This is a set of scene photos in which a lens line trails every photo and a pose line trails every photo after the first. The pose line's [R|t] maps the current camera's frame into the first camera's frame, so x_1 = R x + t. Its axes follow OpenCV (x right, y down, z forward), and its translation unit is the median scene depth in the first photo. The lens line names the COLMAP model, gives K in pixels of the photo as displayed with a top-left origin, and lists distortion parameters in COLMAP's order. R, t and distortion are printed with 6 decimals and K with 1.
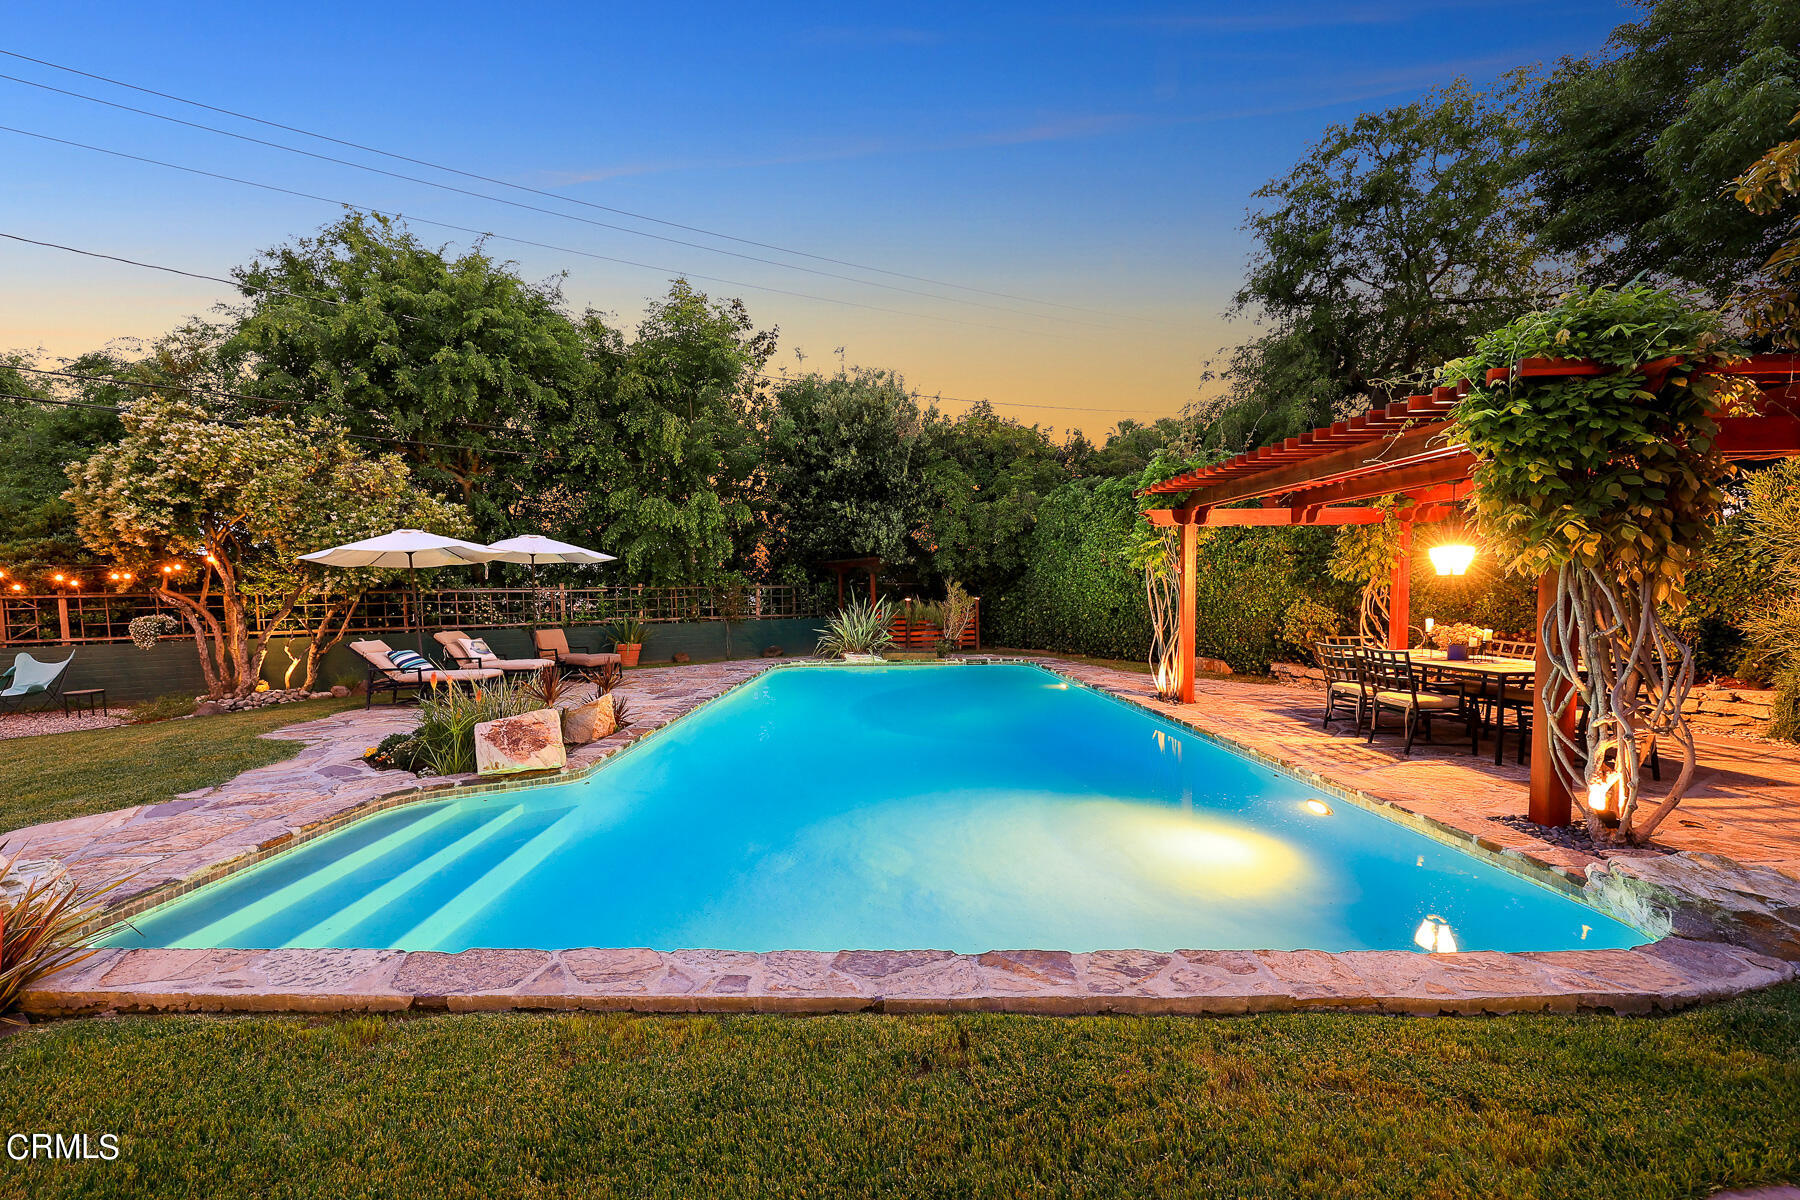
lens RADIAL K [[724.7, 0, 898.7], [0, 724.7, 629.7], [0, 0, 1]] dist [0.000439, 0.000081]
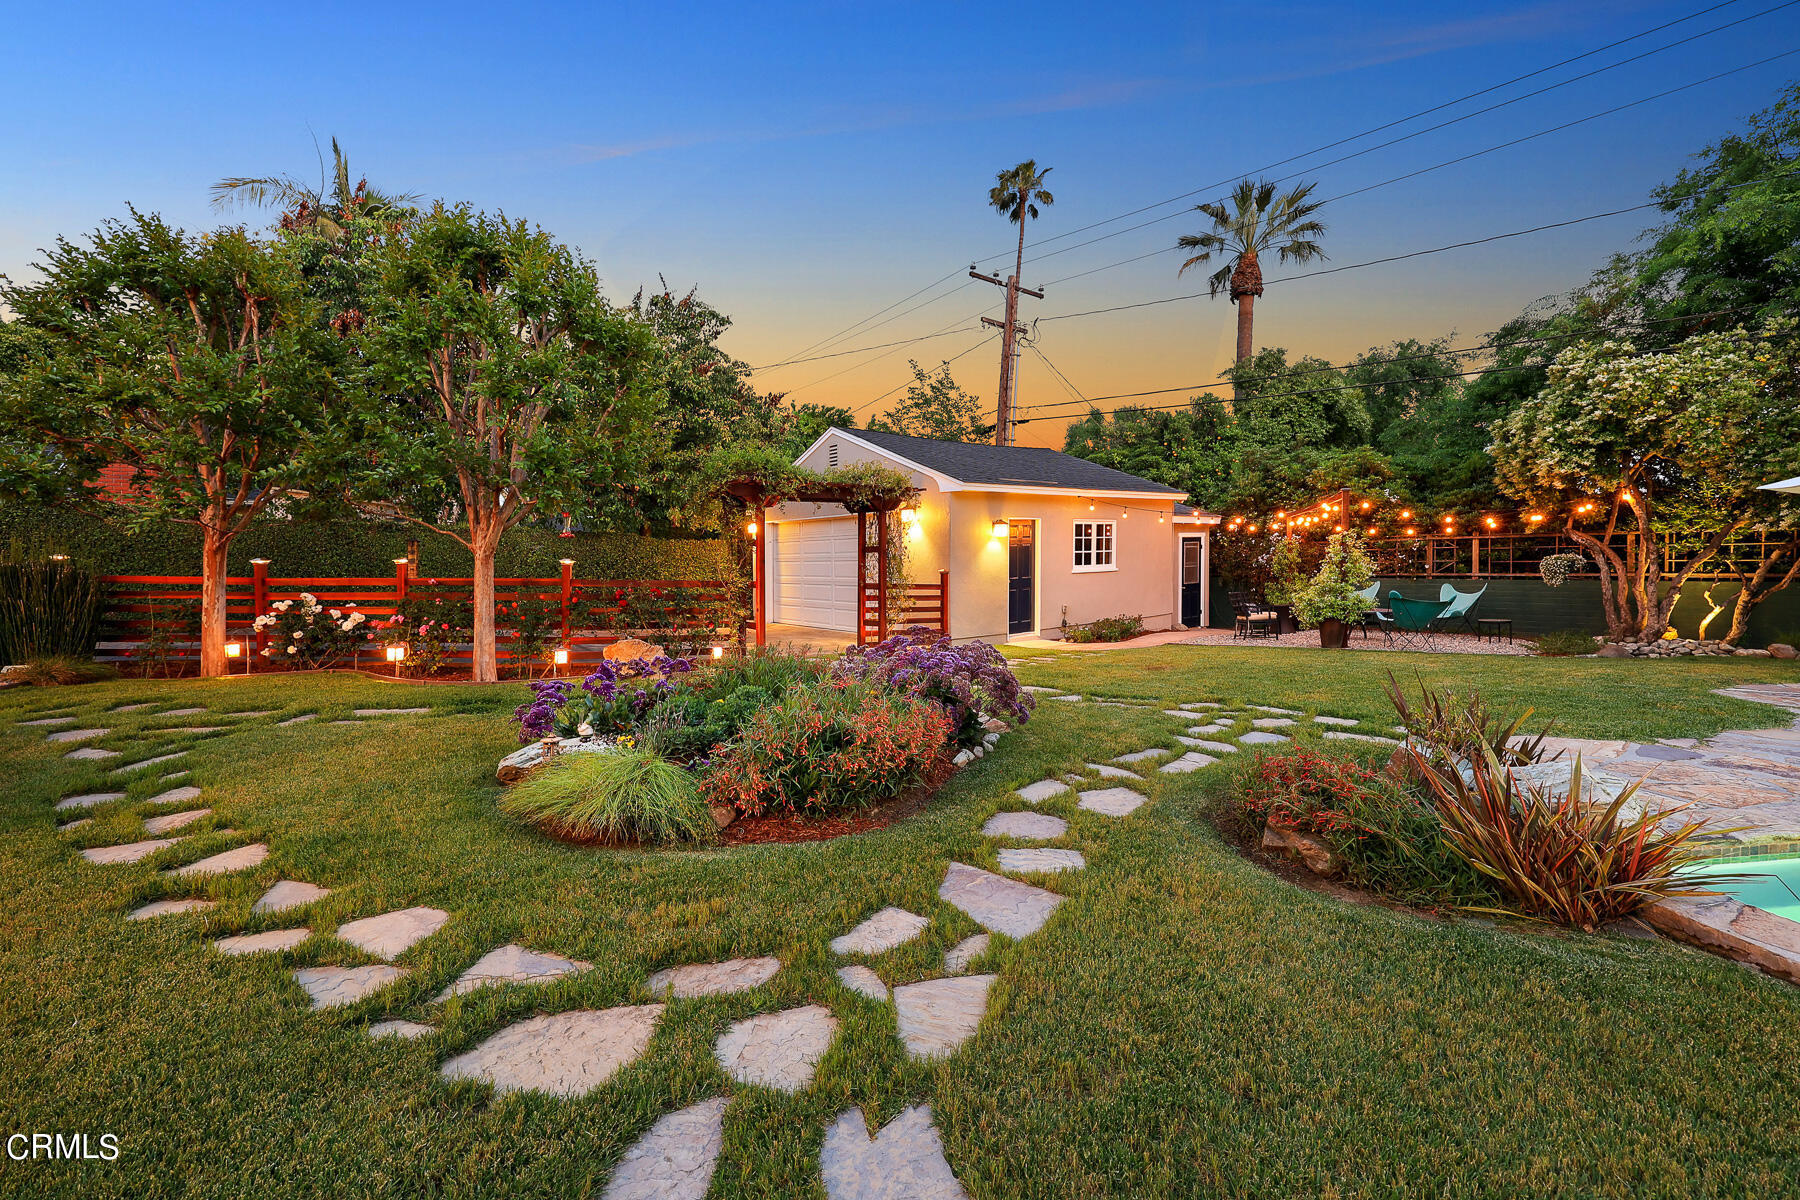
lens RADIAL K [[749.6, 0, 901.3], [0, 749.6, 545.7], [0, 0, 1]] dist [-0.000170, -0.000129]
pose [[0.158727, 0.000085, -0.987323, -0.112407], [-0.034409, 0.999393, -0.005446, 0.006663], [0.986723, 0.034837, 0.158633, -0.112557]]
